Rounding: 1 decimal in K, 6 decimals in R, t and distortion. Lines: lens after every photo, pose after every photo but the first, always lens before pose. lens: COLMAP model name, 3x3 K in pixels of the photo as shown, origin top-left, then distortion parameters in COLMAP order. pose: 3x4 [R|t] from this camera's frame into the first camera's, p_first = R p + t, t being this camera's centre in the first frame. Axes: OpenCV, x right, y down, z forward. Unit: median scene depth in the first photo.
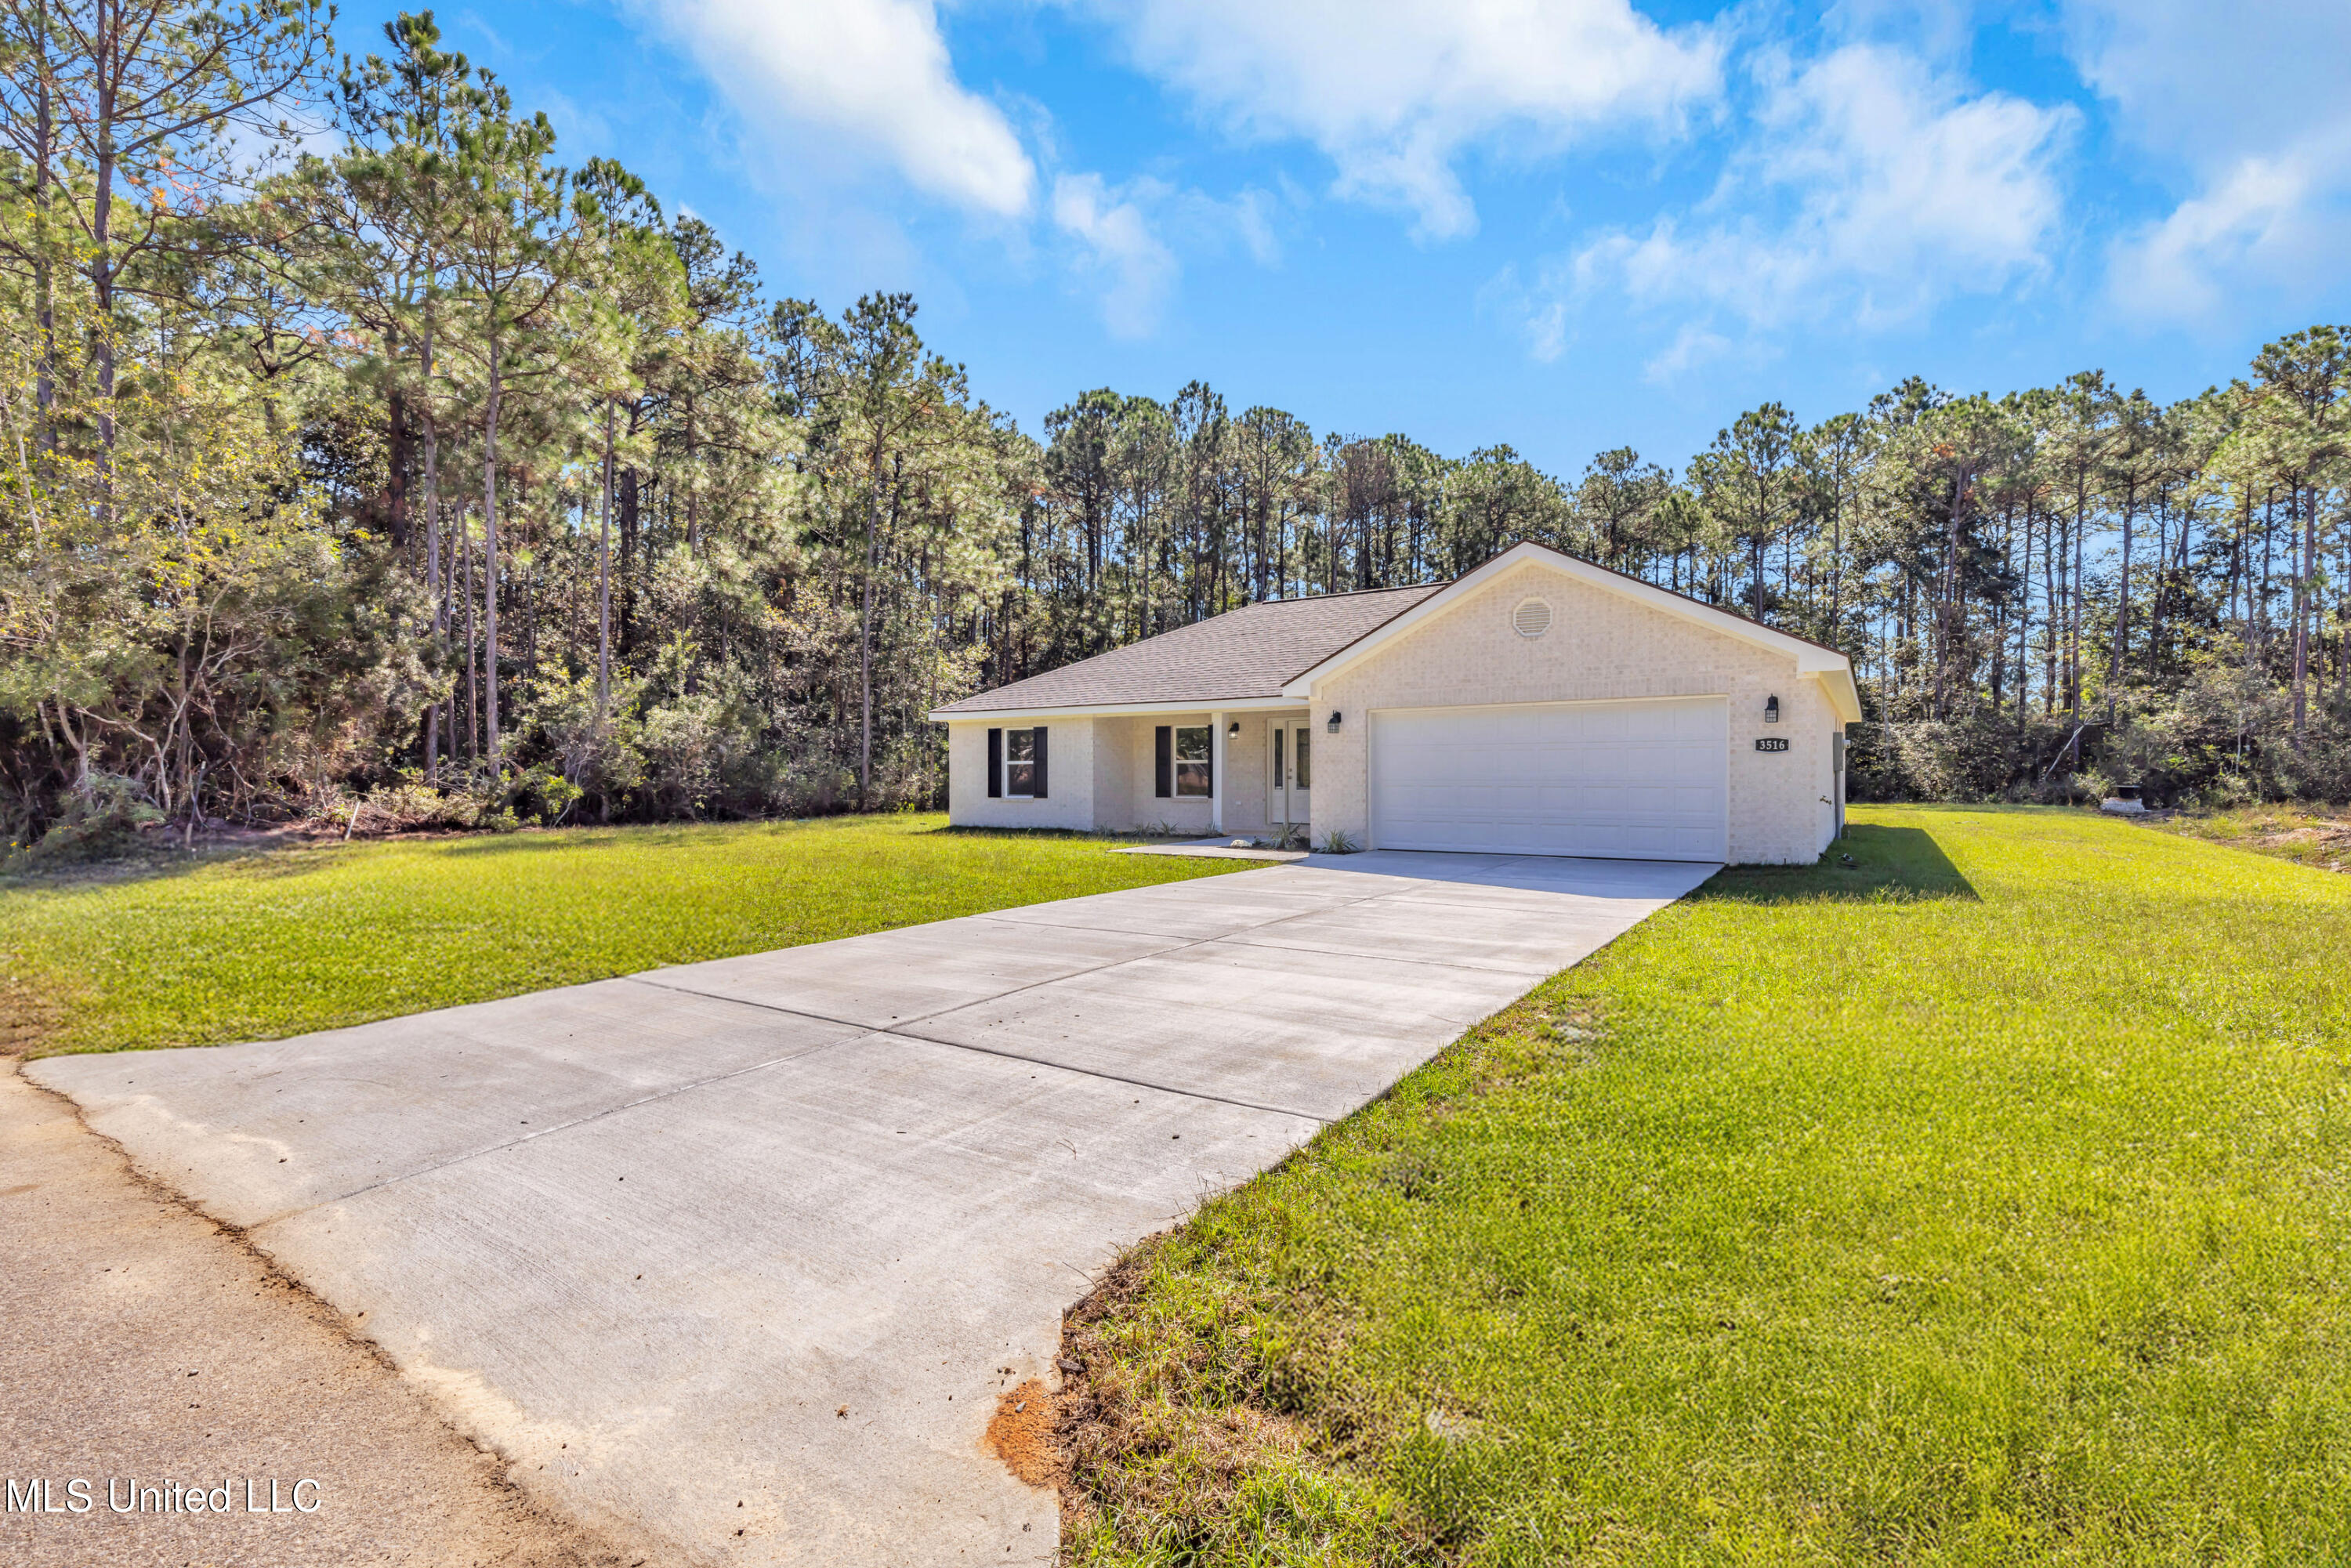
lens RADIAL K [[1073.9, 0, 1193.9], [0, 1073.9, 778.8], [0, 0, 1]] dist [0.010209, -0.000362]
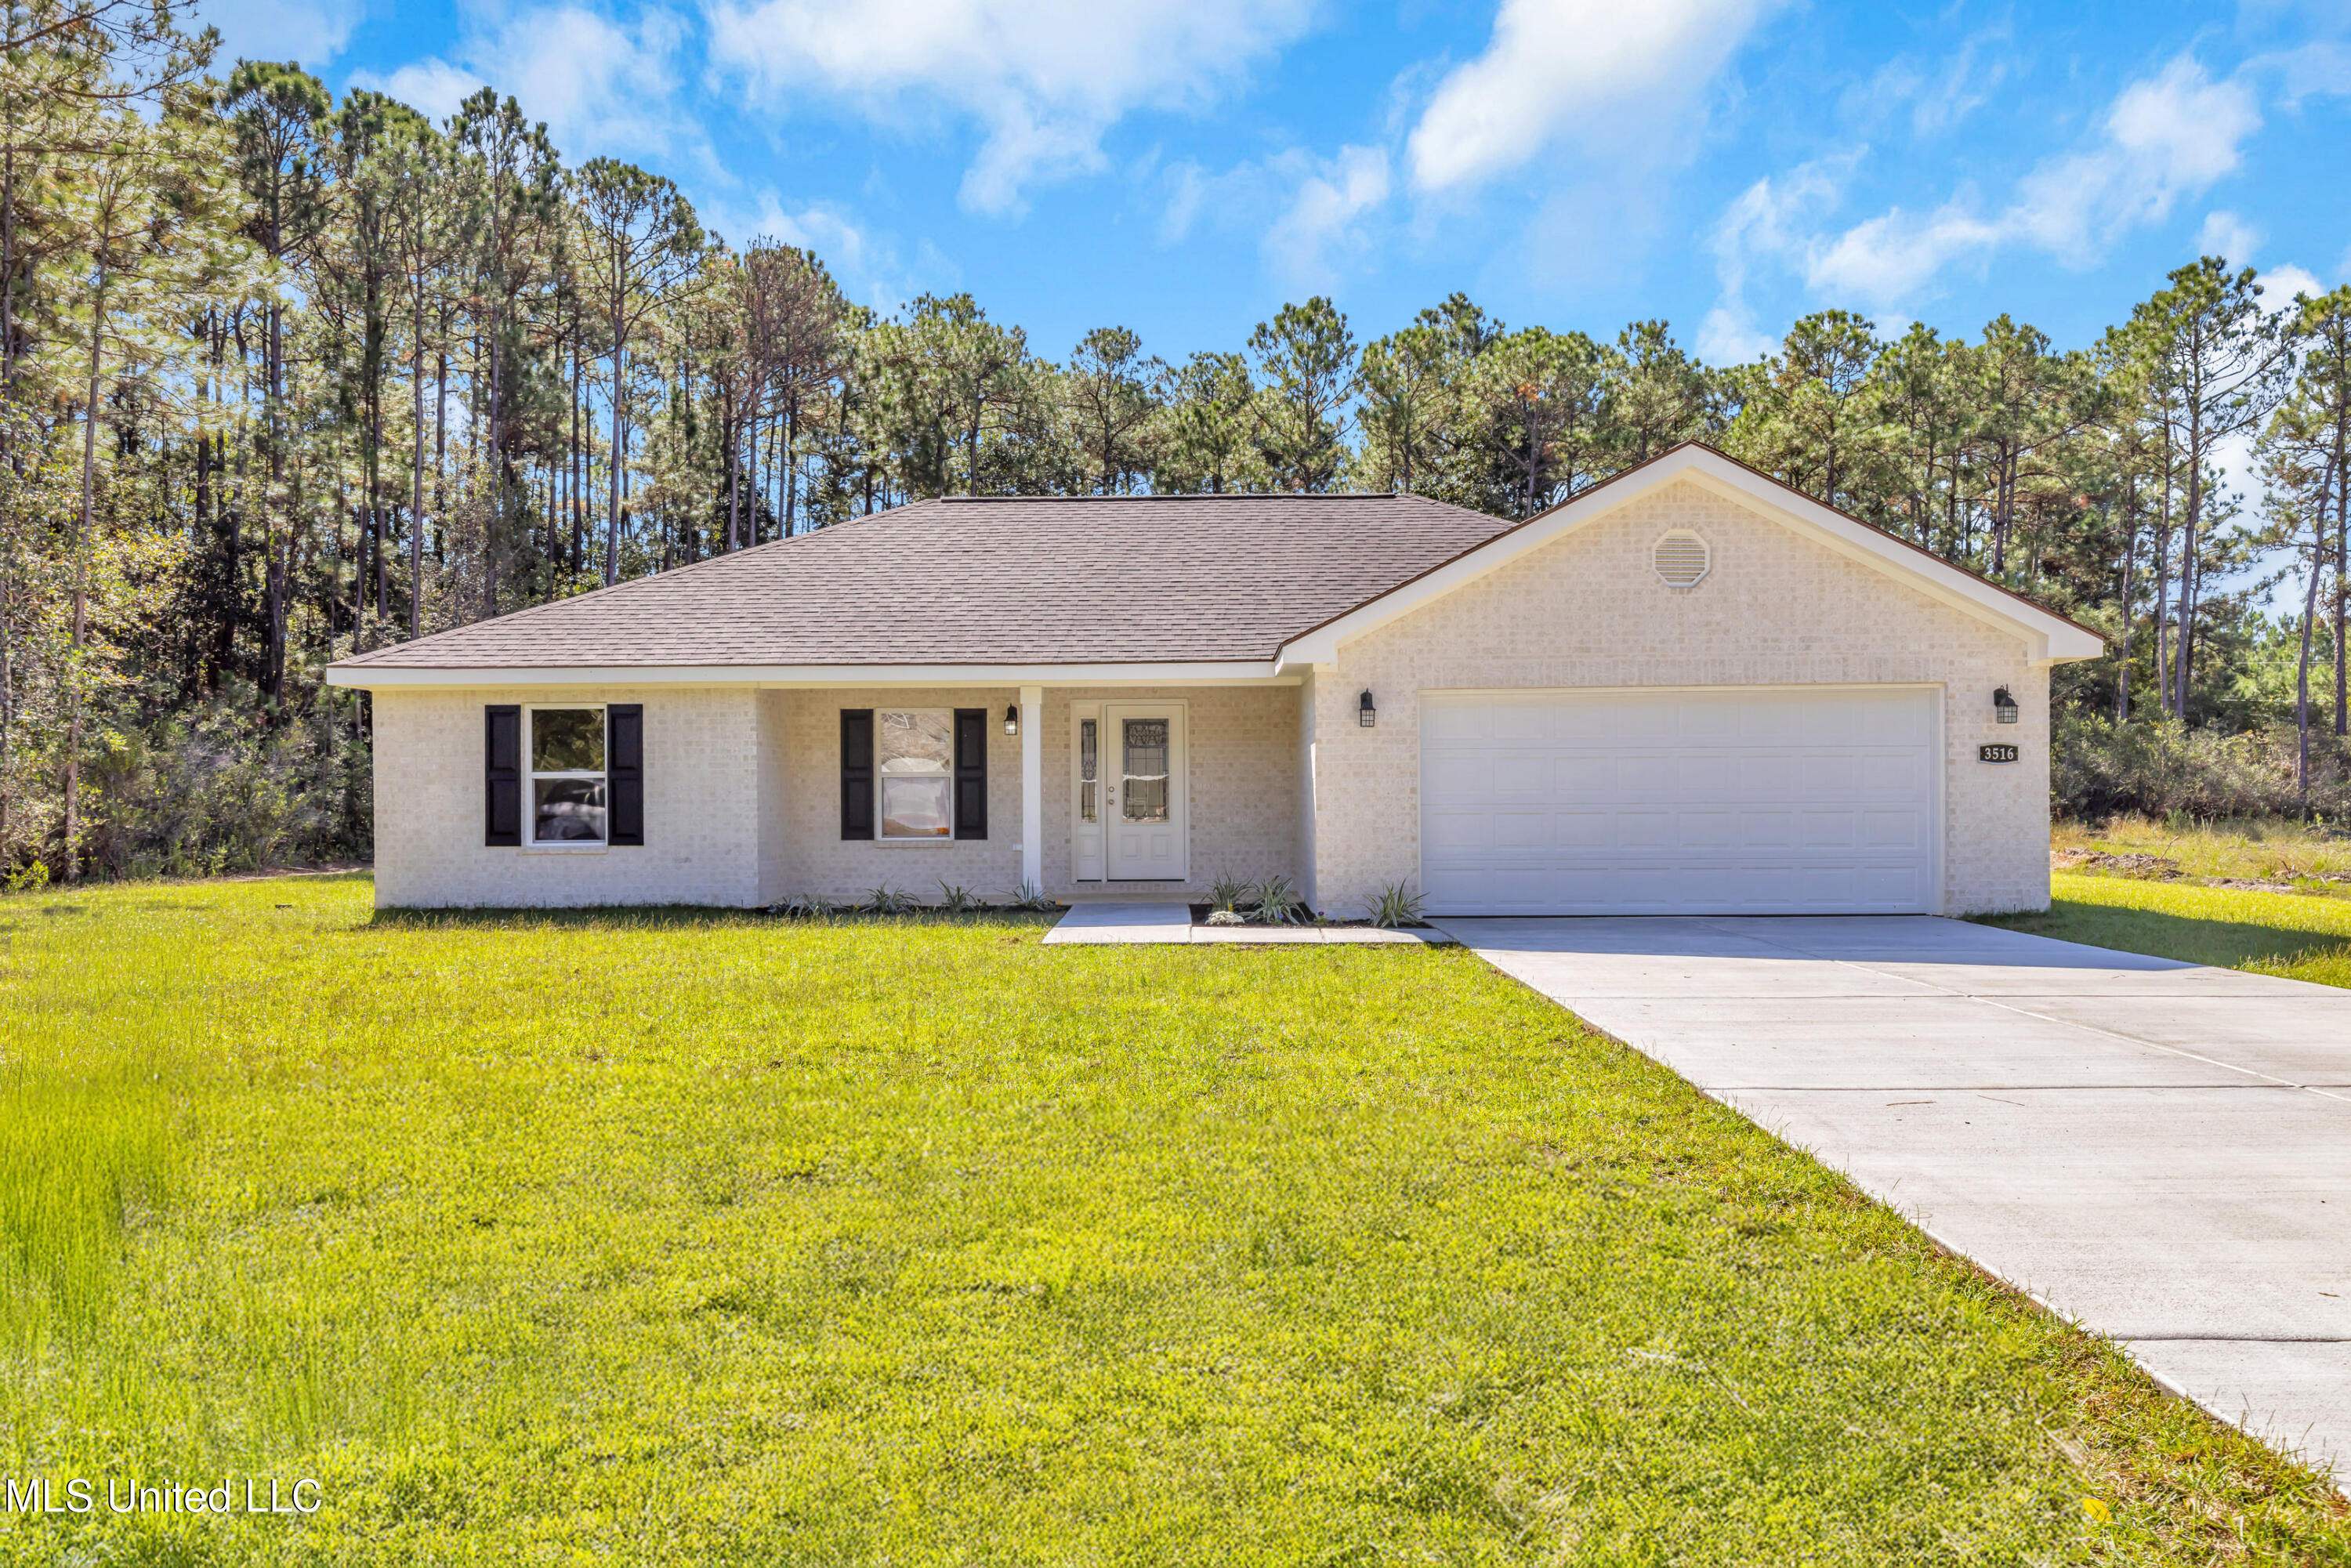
lens RADIAL K [[1646.7, 0, 1190.6], [0, 1646.7, 793.6], [0, 0, 1]] dist [0.008502, 0.006214]
pose [[0.845723, -0.001593, 0.533620, -0.316321], [0.005878, 0.999963, -0.006330, 0.000199], [-0.533590, 0.008489, 0.845701, 0.191884]]
